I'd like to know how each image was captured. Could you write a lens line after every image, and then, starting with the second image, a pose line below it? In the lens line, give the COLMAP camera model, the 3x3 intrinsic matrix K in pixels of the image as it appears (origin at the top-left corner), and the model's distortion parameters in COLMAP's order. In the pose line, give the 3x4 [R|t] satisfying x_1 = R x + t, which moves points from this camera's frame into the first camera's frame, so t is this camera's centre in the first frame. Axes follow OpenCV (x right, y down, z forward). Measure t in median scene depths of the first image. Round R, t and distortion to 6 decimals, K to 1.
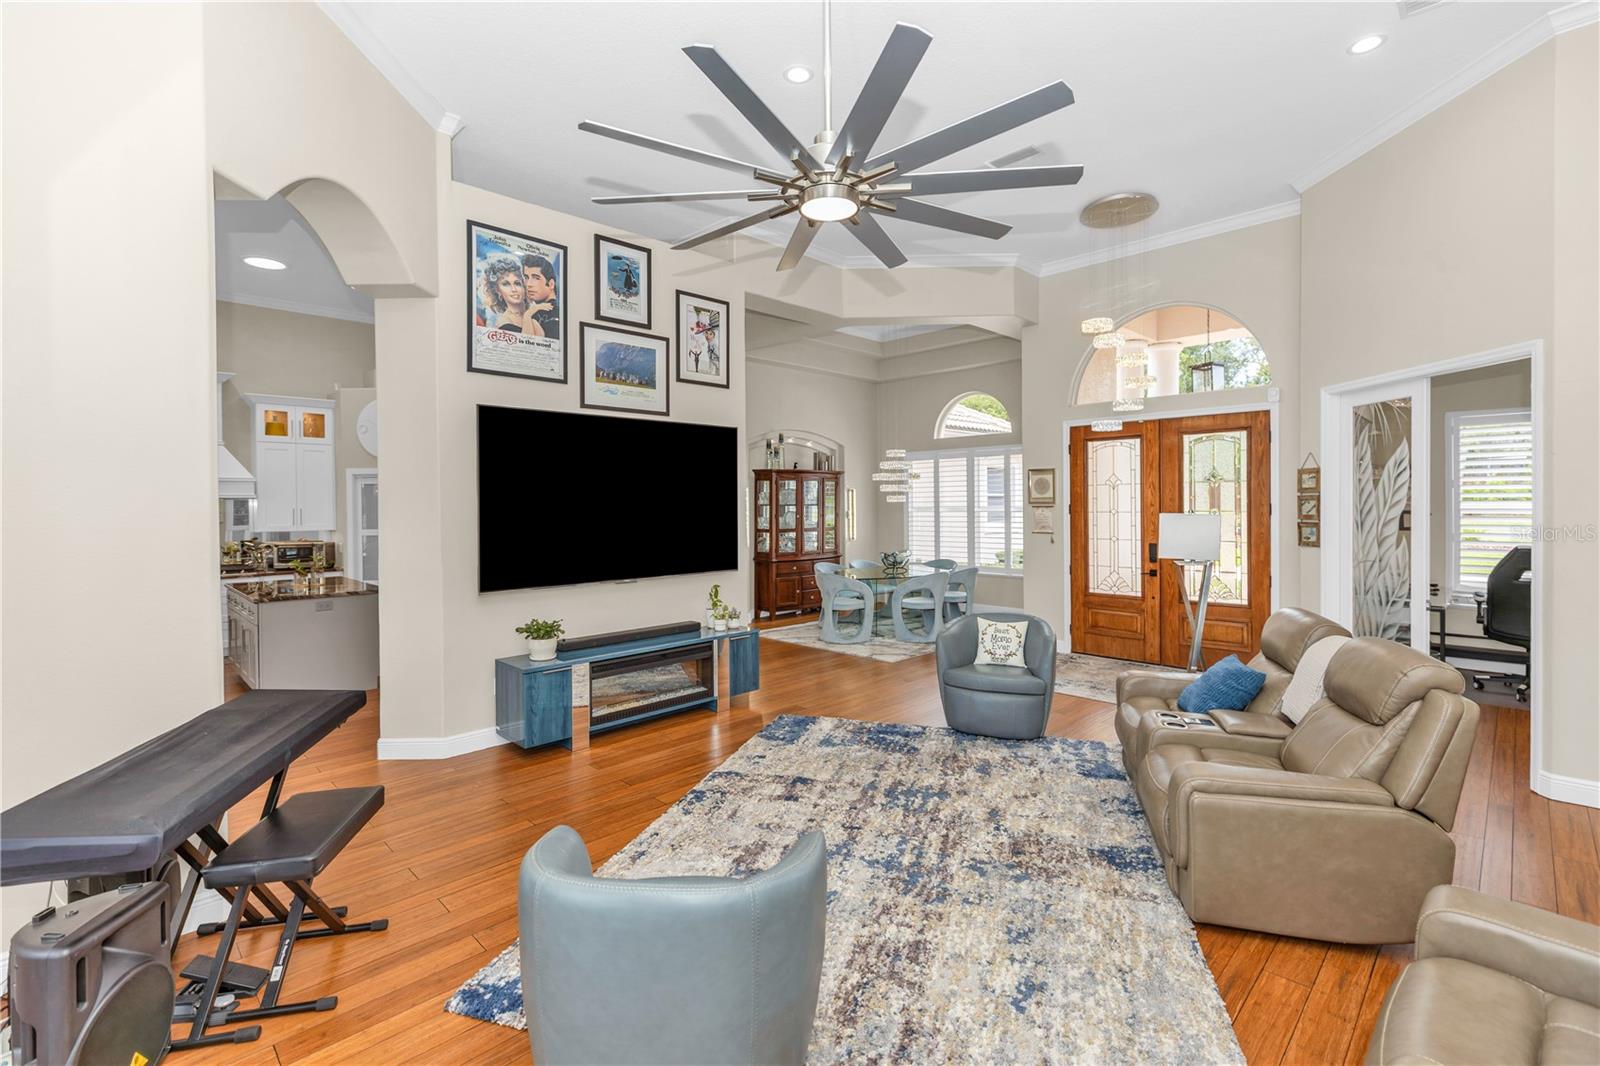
lens RADIAL K [[737.5, 0, 786.8], [0, 737.5, 510.1], [0, 0, 1]] dist [0.001145, -0.000822]
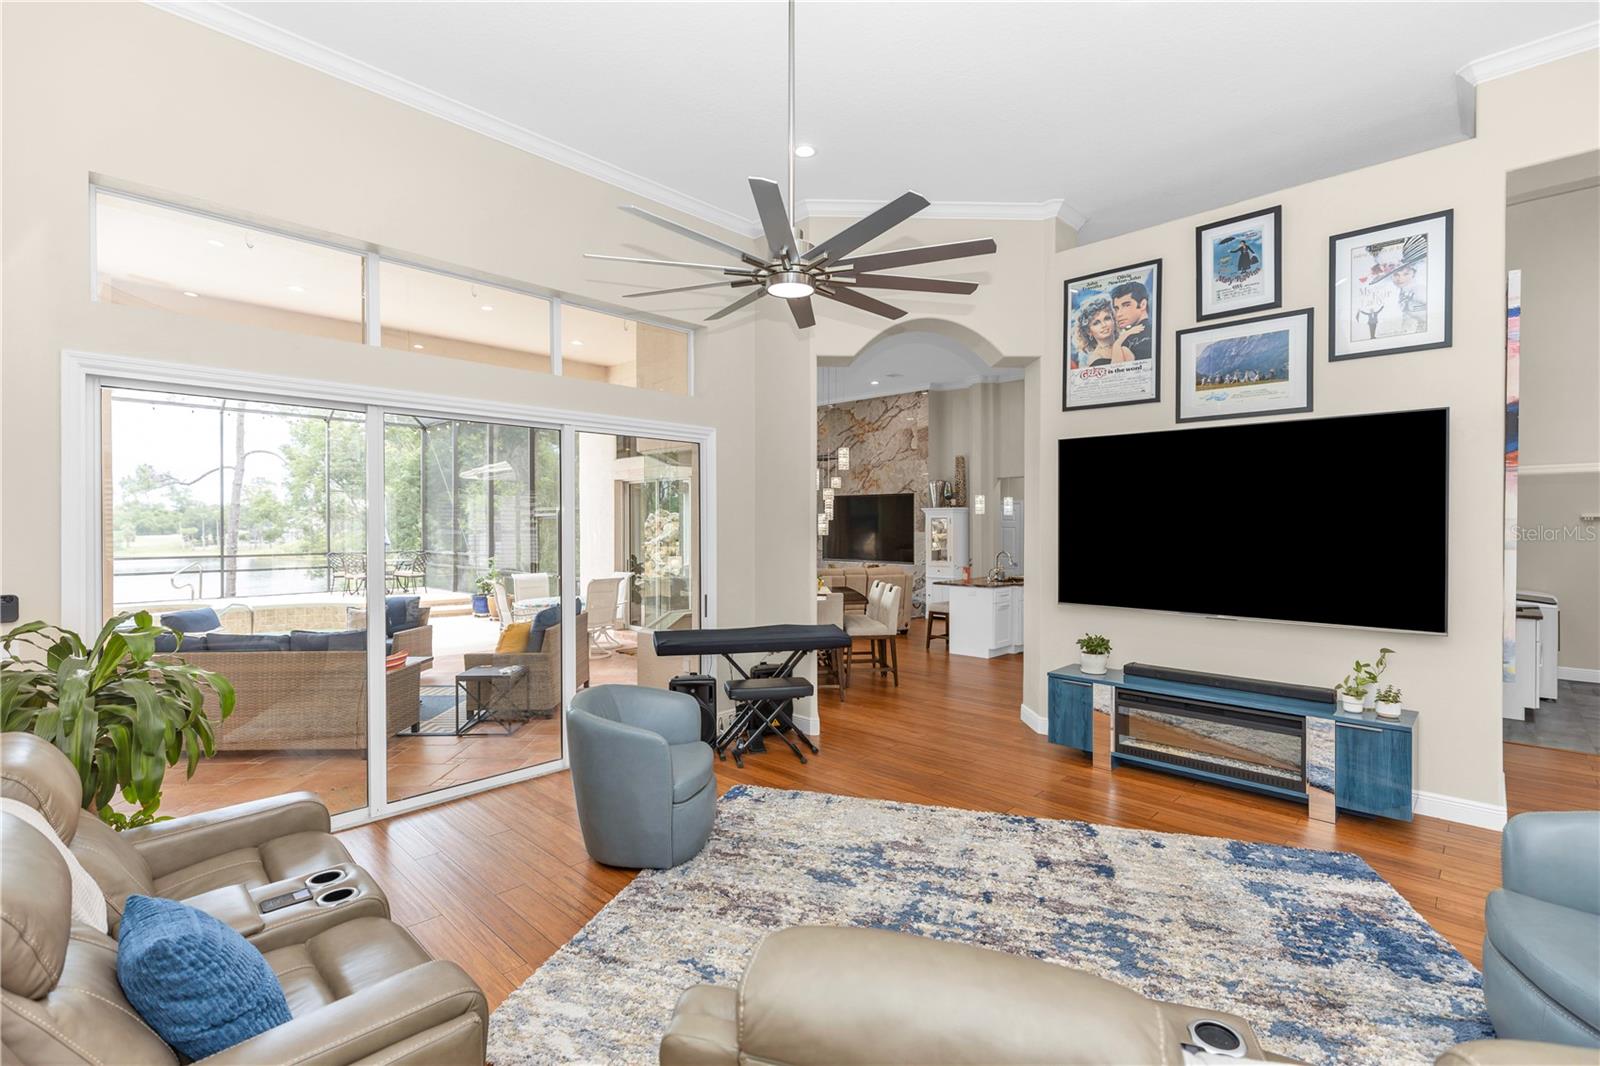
lens RADIAL K [[737.5, 0, 793.5], [0, 737.5, 527.2], [0, 0, 1]] dist [0.001145, -0.000822]
pose [[-0.007851, 0.014143, -0.999869, 0.706672], [-0.008482, 0.999863, 0.014210, -0.017875], [0.999933, 0.008592, -0.007730, 0.560823]]
